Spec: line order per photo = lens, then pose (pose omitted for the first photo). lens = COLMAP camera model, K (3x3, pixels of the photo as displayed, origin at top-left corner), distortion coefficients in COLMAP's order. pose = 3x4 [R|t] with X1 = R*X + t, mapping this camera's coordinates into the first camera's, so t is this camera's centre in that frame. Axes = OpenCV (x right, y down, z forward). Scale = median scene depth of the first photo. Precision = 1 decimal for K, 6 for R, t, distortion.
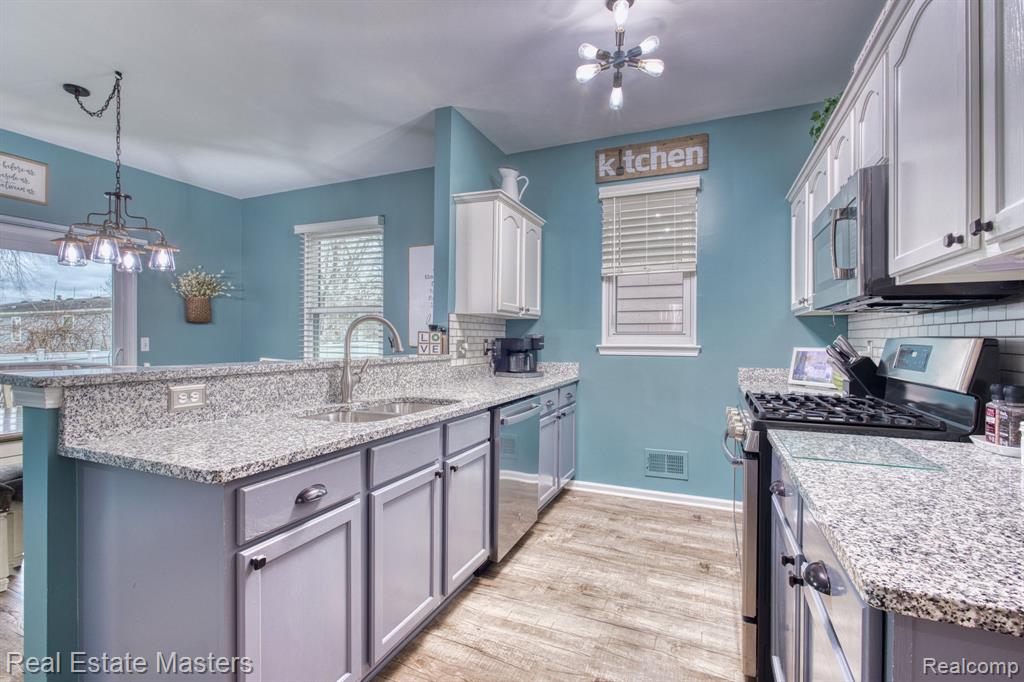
lens RADIAL K [[472.3, 0, 515.1], [0, 472.3, 338.3], [0, 0, 1]] dist [-0.010898, 0.003415]
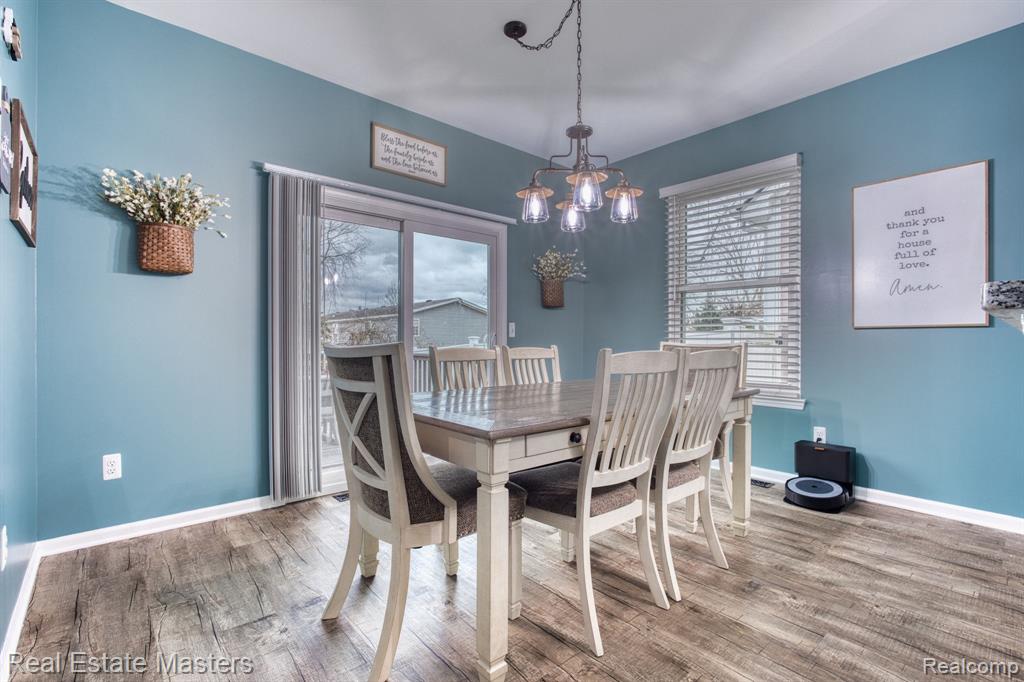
lens RADIAL K [[472.3, 0, 512.0], [0, 472.3, 341.6], [0, 0, 1]] dist [-0.010898, 0.003415]
pose [[0.903752, -0.001404, -0.428054, -0.473719], [0.002505, 0.999995, 0.002010, 0.044083], [0.428049, -0.002889, 0.903751, 0.168671]]
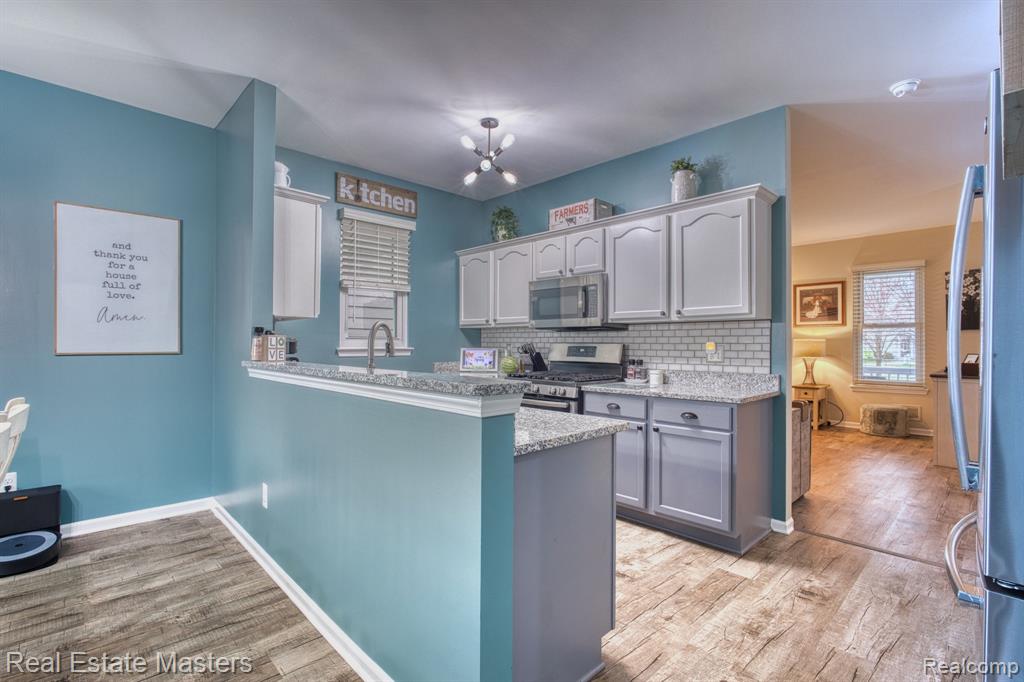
lens RADIAL K [[472.3, 0, 504.4], [0, 472.3, 340.2], [0, 0, 1]] dist [-0.010898, 0.003415]
pose [[0.391854, 0.001746, 0.920026, -0.709229], [-0.005473, 0.999985, 0.000434, -0.006918], [-0.920011, -0.005206, 0.391858, 0.211732]]
